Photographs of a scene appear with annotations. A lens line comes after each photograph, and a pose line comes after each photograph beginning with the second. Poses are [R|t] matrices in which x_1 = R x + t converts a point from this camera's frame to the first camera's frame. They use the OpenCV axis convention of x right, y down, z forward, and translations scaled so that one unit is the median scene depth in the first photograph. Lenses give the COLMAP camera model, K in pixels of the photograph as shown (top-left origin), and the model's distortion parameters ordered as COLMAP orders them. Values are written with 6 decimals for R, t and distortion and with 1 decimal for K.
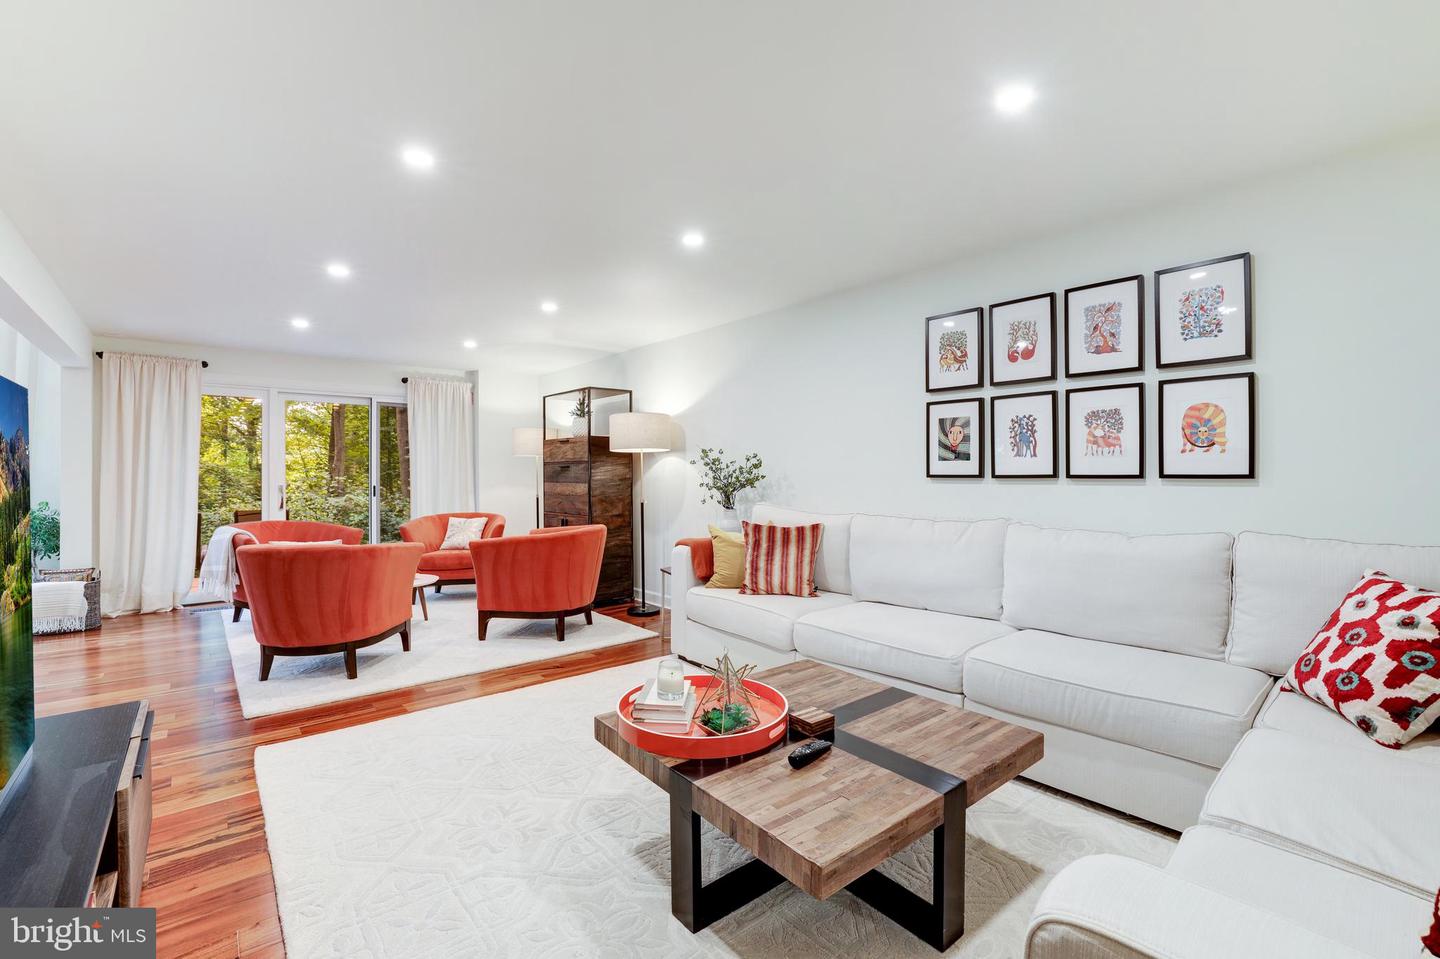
lens RADIAL K [[618.2, 0, 715.2], [0, 618.2, 473.8], [0, 0, 1]] dist [-0.031720, 0.005128]
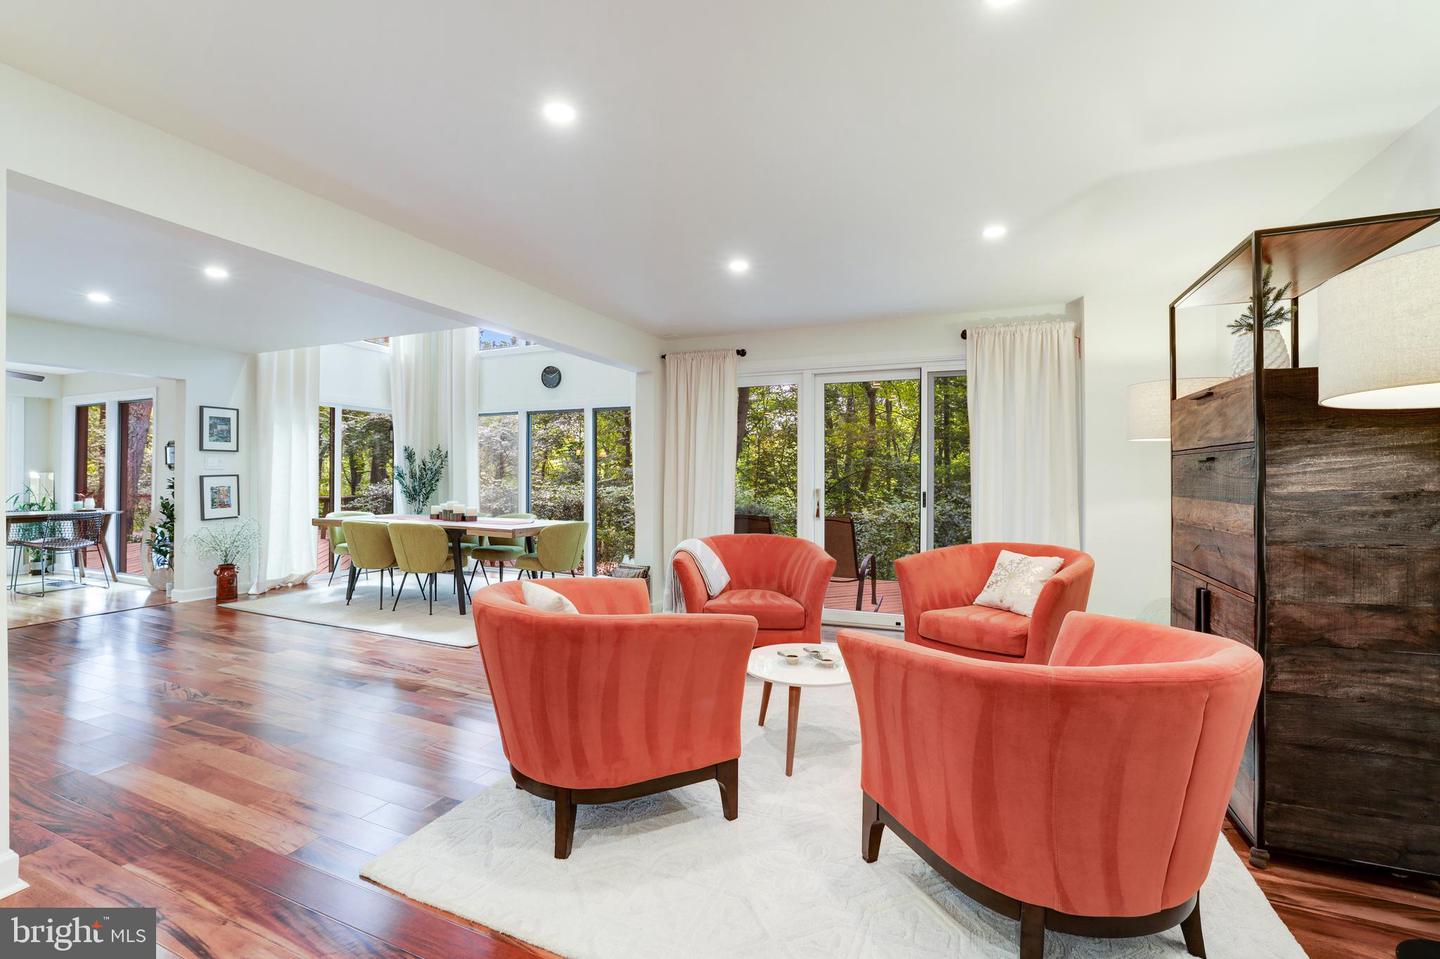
lens RADIAL K [[618.2, 0, 717.3], [0, 618.2, 470.6], [0, 0, 1]] dist [-0.031720, 0.005128]
pose [[0.447411, -0.000973, -0.894328, -0.032926], [-0.003930, 0.999988, -0.003054, -0.001503], [0.894320, 0.004881, 0.447402, 0.536871]]
